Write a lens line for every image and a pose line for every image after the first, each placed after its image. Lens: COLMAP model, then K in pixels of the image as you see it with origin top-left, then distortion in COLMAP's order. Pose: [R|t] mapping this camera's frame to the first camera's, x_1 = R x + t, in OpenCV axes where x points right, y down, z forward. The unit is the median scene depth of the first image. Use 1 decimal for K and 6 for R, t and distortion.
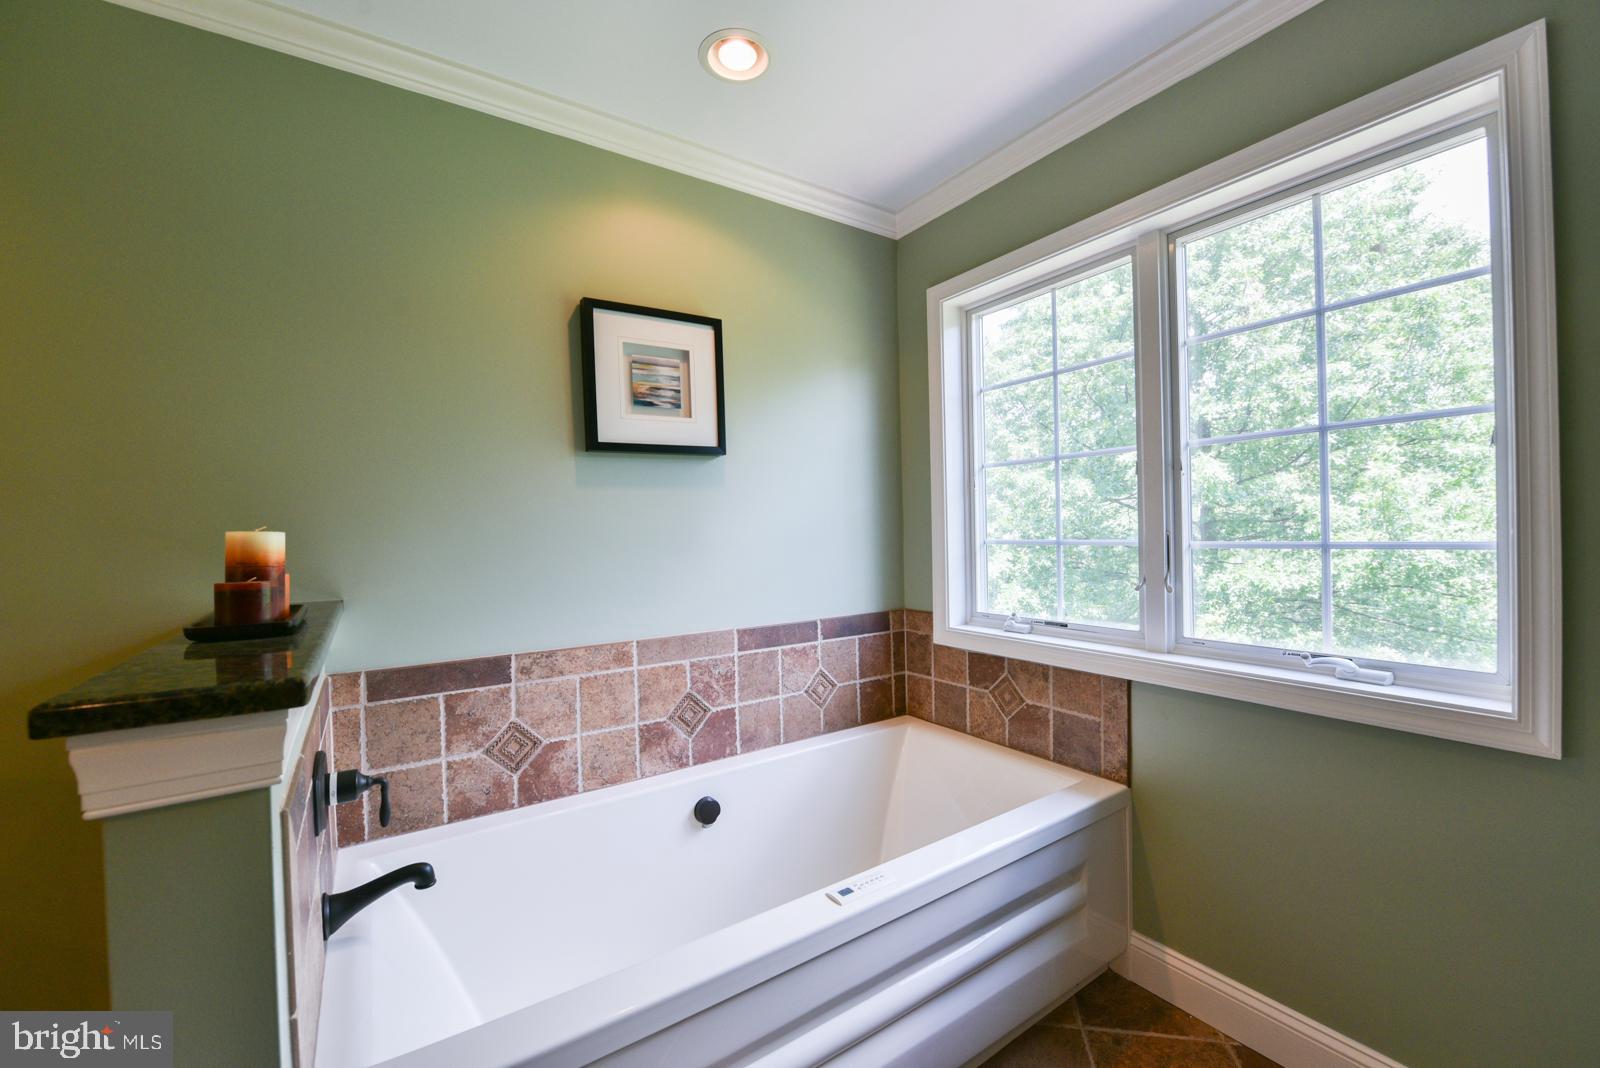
lens RADIAL K [[641.0, 0, 811.1], [0, 641.0, 533.6], [0, 0, 1]] dist [-0.016065, -0.001922]
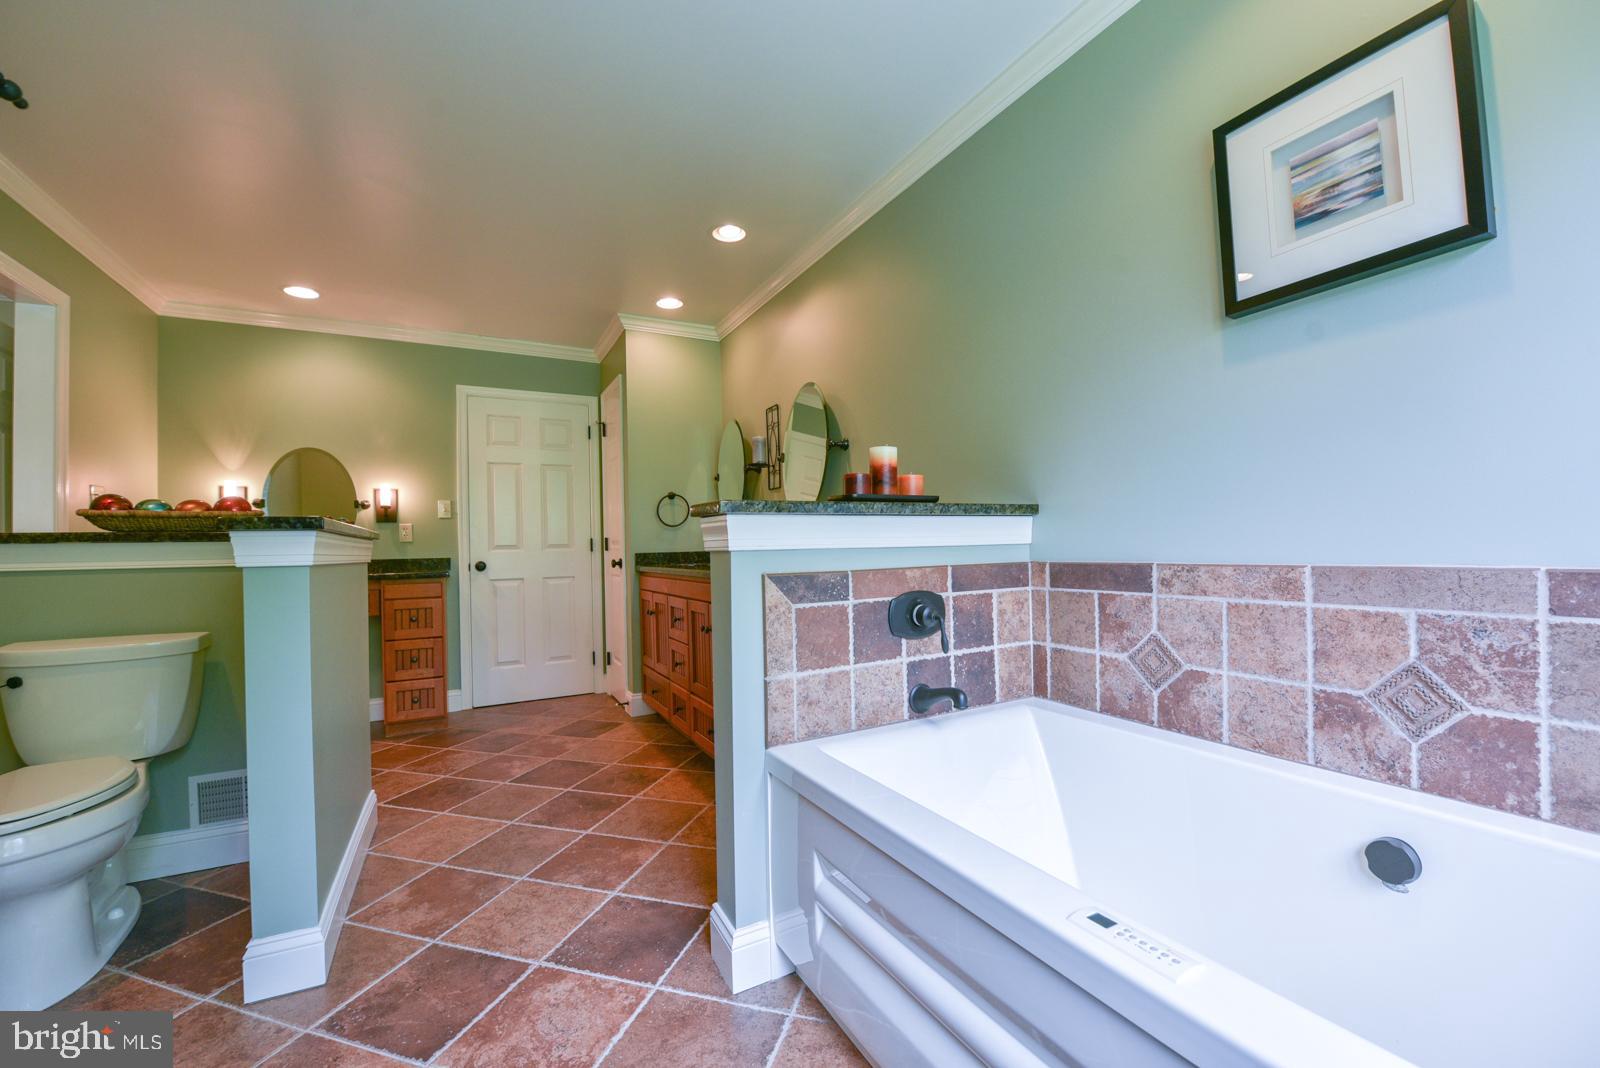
lens RADIAL K [[641.0, 0, 807.7], [0, 641.0, 538.1], [0, 0, 1]] dist [-0.016065, -0.001922]
pose [[-0.102268, 0.007935, -0.994725, 0.458906], [0.016832, 0.999839, 0.006246, 0.121823], [0.994614, -0.016105, -0.102386, 0.520120]]
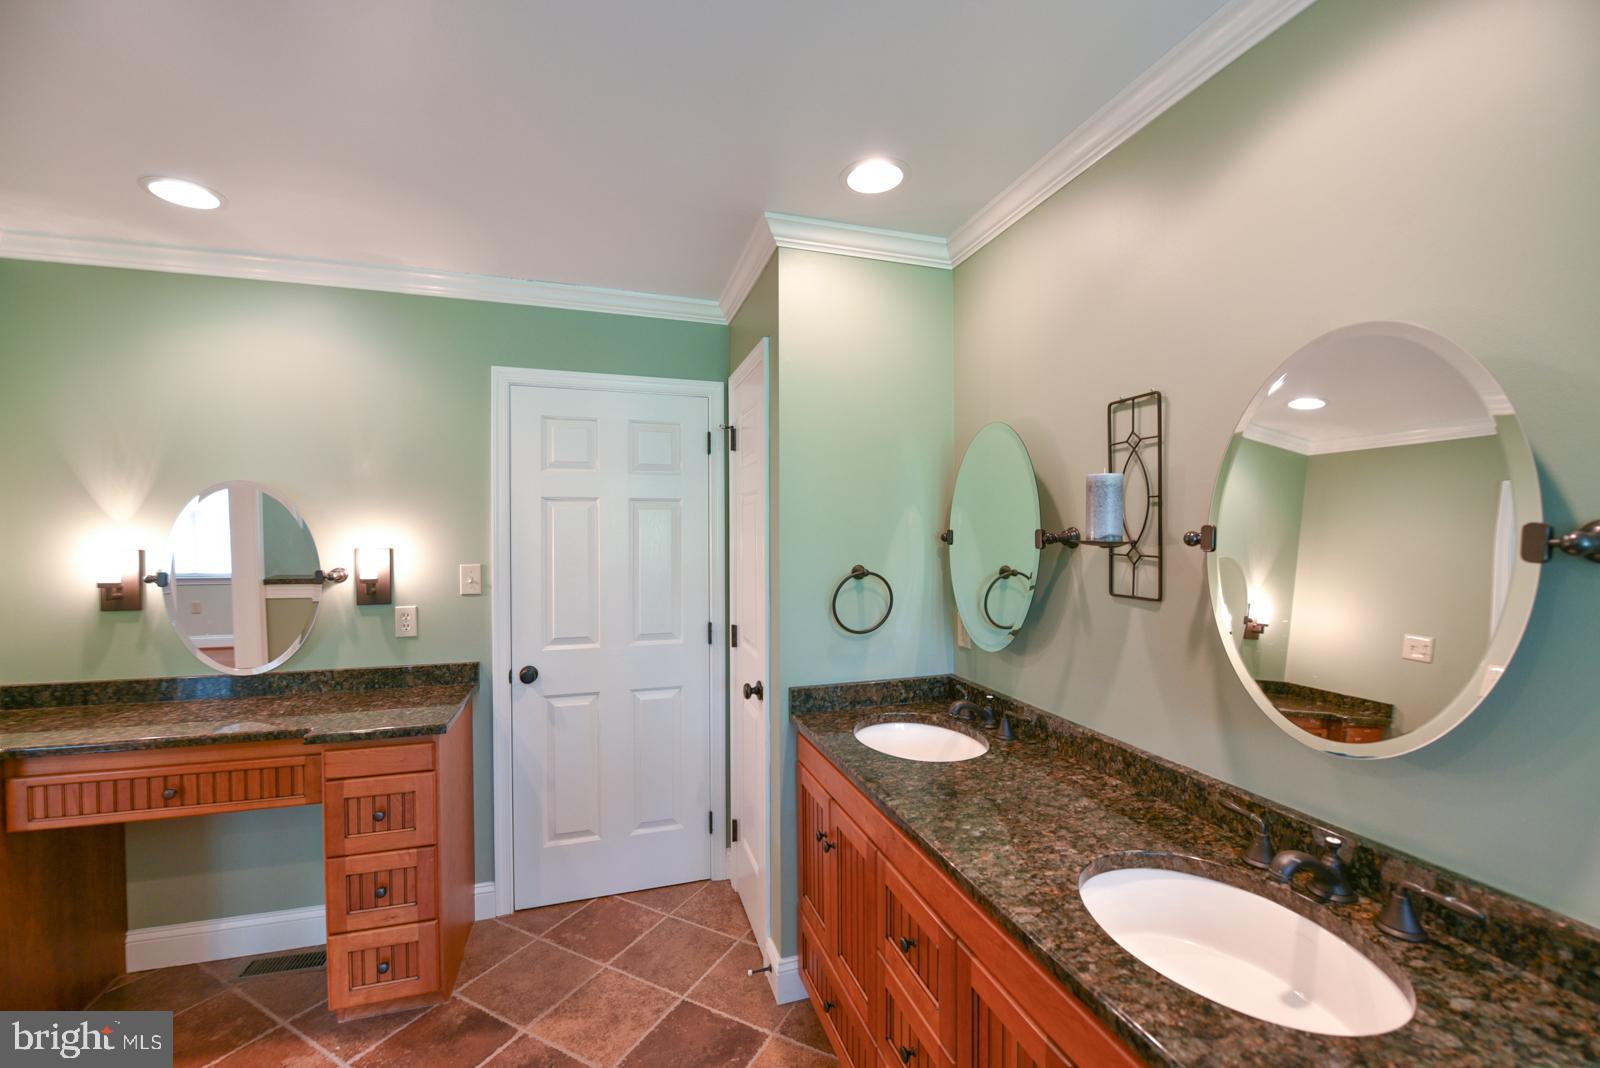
lens RADIAL K [[641.0, 0, 803.5], [0, 641.0, 539.9], [0, 0, 1]] dist [-0.016065, -0.001922]
pose [[-0.287660, 0.028618, -0.957305, -0.542936], [-0.001771, 0.999536, 0.030413, -0.102627], [0.957731, 0.010444, -0.287476, 0.075872]]
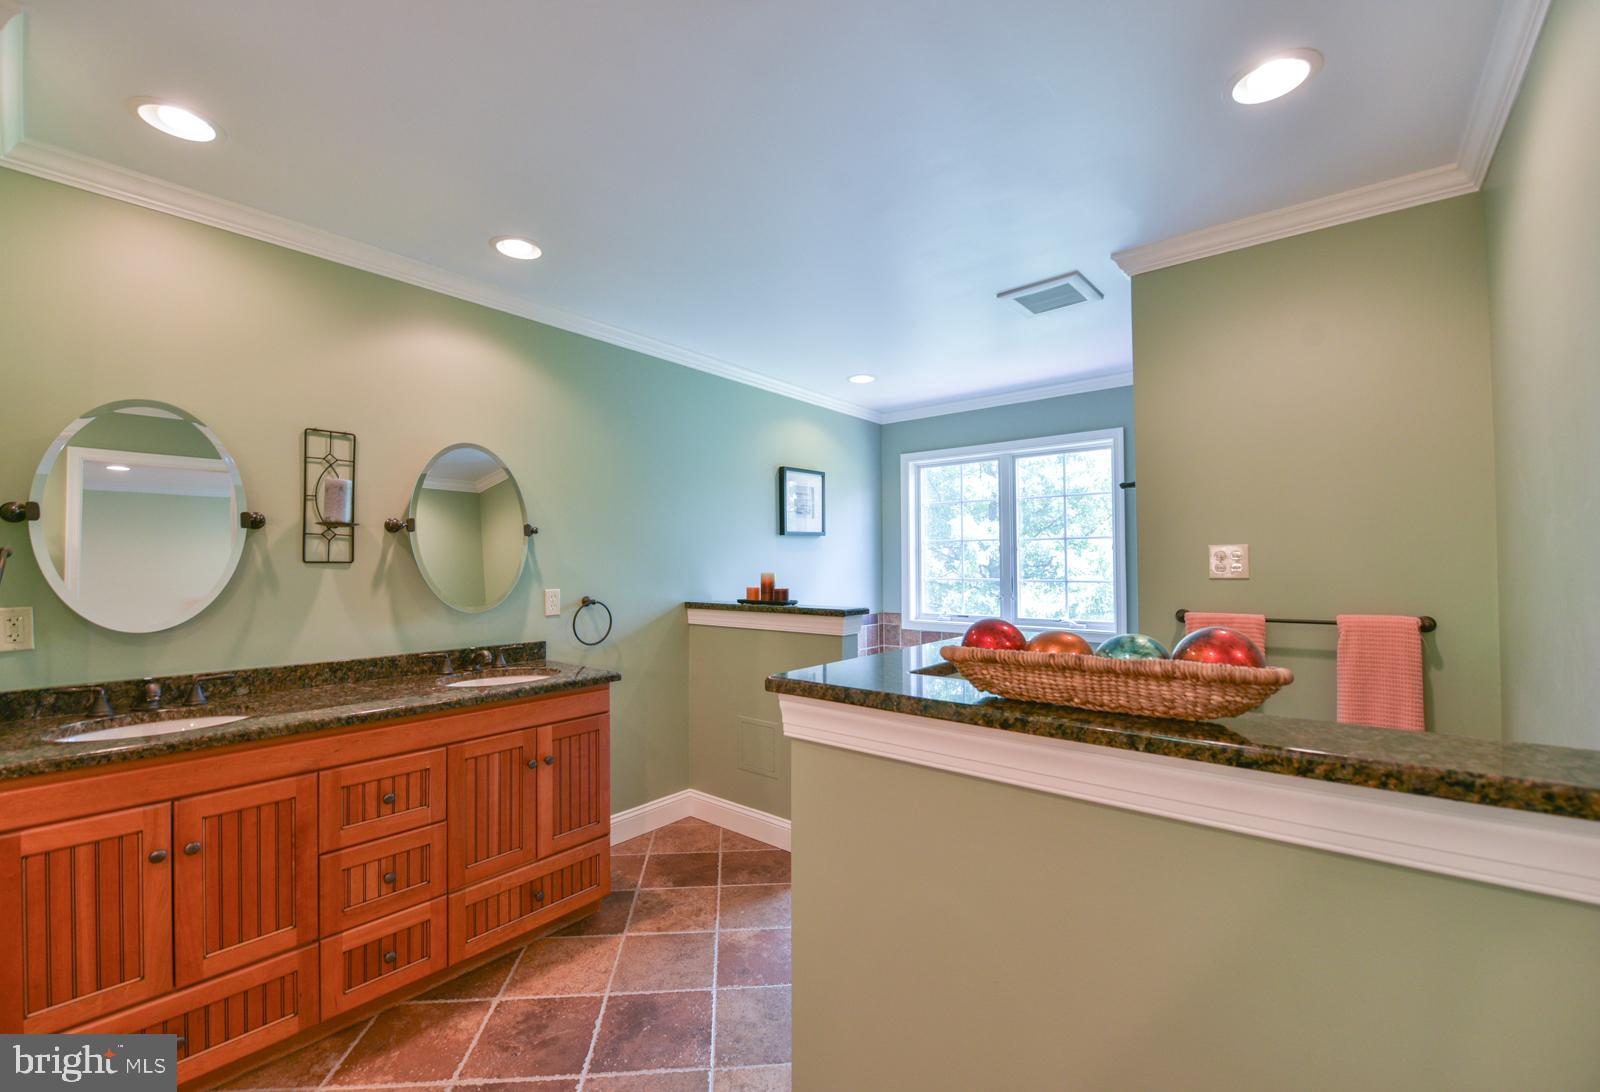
lens RADIAL K [[677.8, 0, 793.5], [0, 677.8, 545.6], [0, 0, 1]] dist [-0.019484, -0.000237]
pose [[0.957315, 0.025601, 0.287911, -0.925458], [-0.016293, 0.999266, -0.034680, -0.013677], [-0.288587, 0.028509, 0.957029, -1.166638]]
